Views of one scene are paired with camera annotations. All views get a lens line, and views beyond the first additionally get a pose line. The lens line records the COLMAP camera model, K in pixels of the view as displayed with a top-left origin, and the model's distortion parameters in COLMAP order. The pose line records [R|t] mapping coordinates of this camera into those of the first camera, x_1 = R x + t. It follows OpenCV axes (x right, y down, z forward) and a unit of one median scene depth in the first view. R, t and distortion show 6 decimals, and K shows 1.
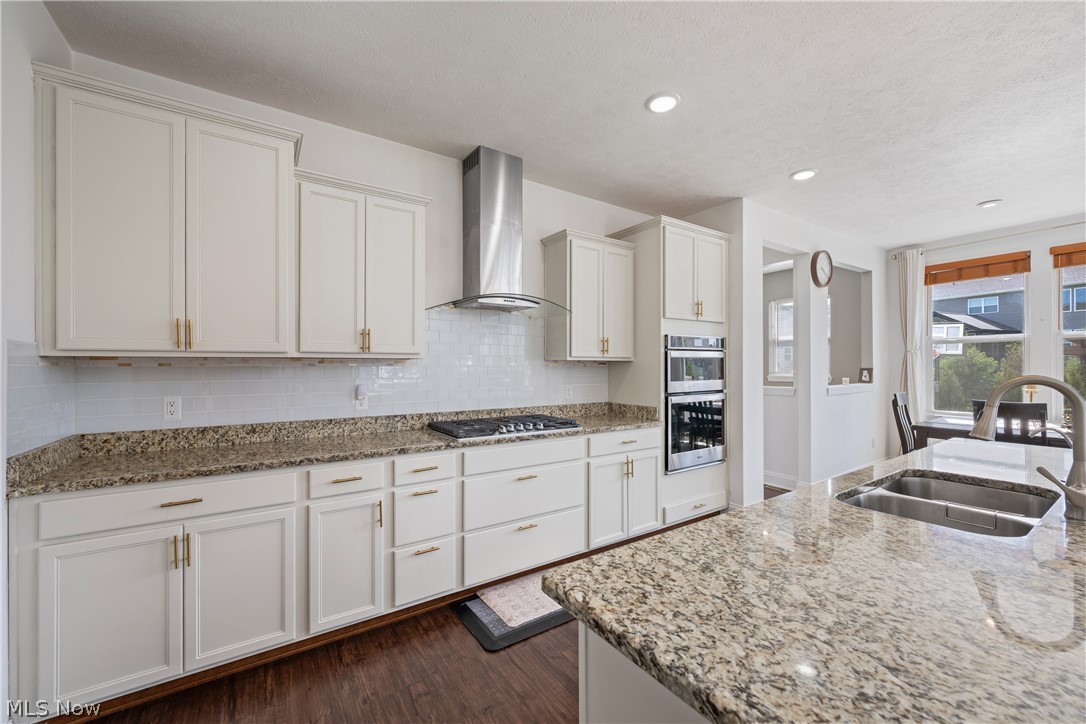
lens RADIAL K [[421.4, 0, 538.5], [0, 421.4, 367.3], [0, 0, 1]] dist [0.000012, -0.000046]
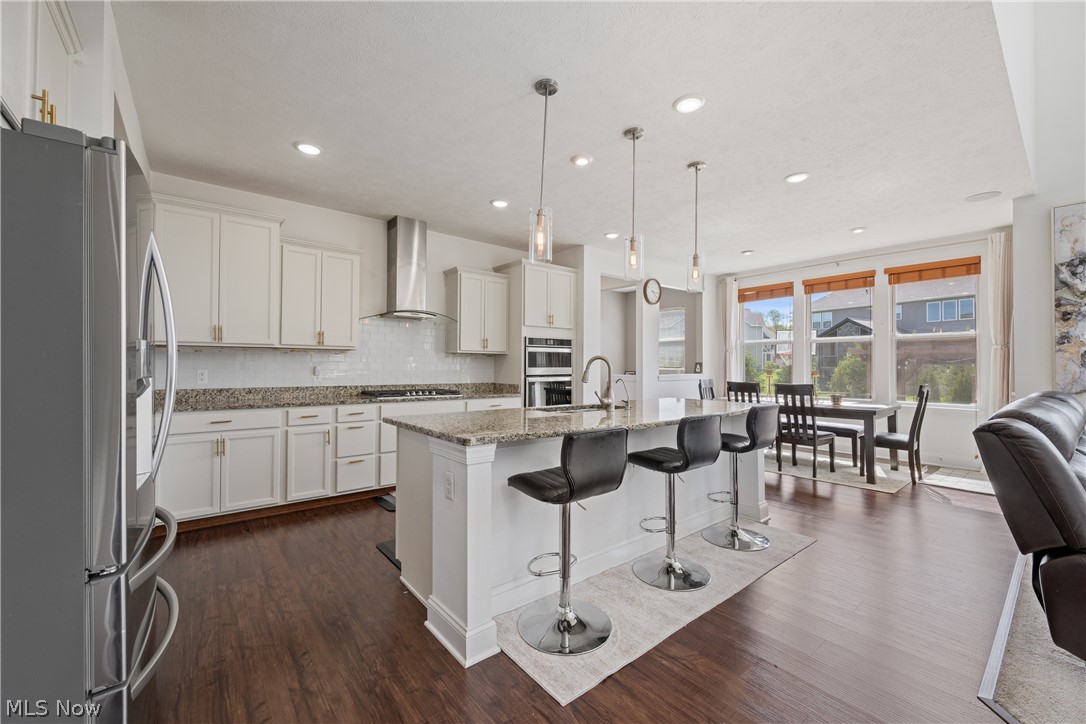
lens RADIAL K [[416.7, 0, 526.2], [0, 416.7, 363.2], [0, 0, 1]] dist [0.000486, 0.000060]
pose [[0.997182, 0.007658, 0.074635, 0.219880], [-0.007086, 0.999943, -0.007938, 0.033909], [-0.074691, 0.007387, 0.997179, -0.558410]]
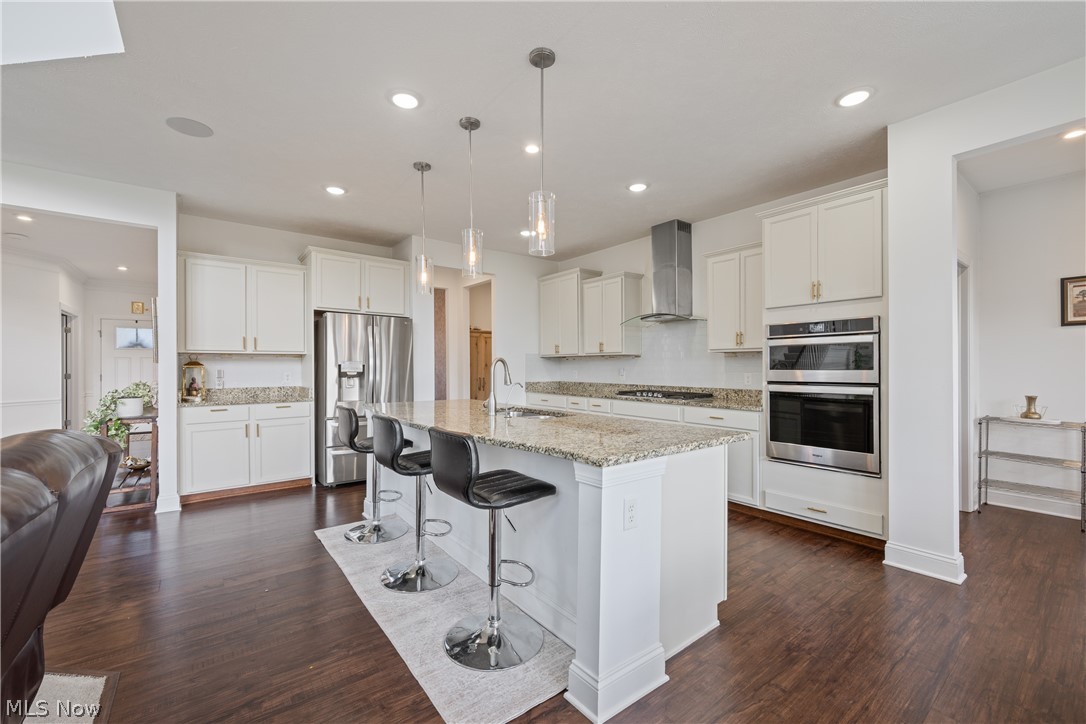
lens RADIAL K [[435.0, 0, 574.3], [0, 435.0, 368.3], [0, 0, 1]] dist [-0.001064, -0.000097]
pose [[0.138469, 0.006493, -0.990345, 1.464180], [-0.000602, 0.999979, 0.006472, 0.025892], [0.990367, -0.000300, 0.138470, 0.430811]]
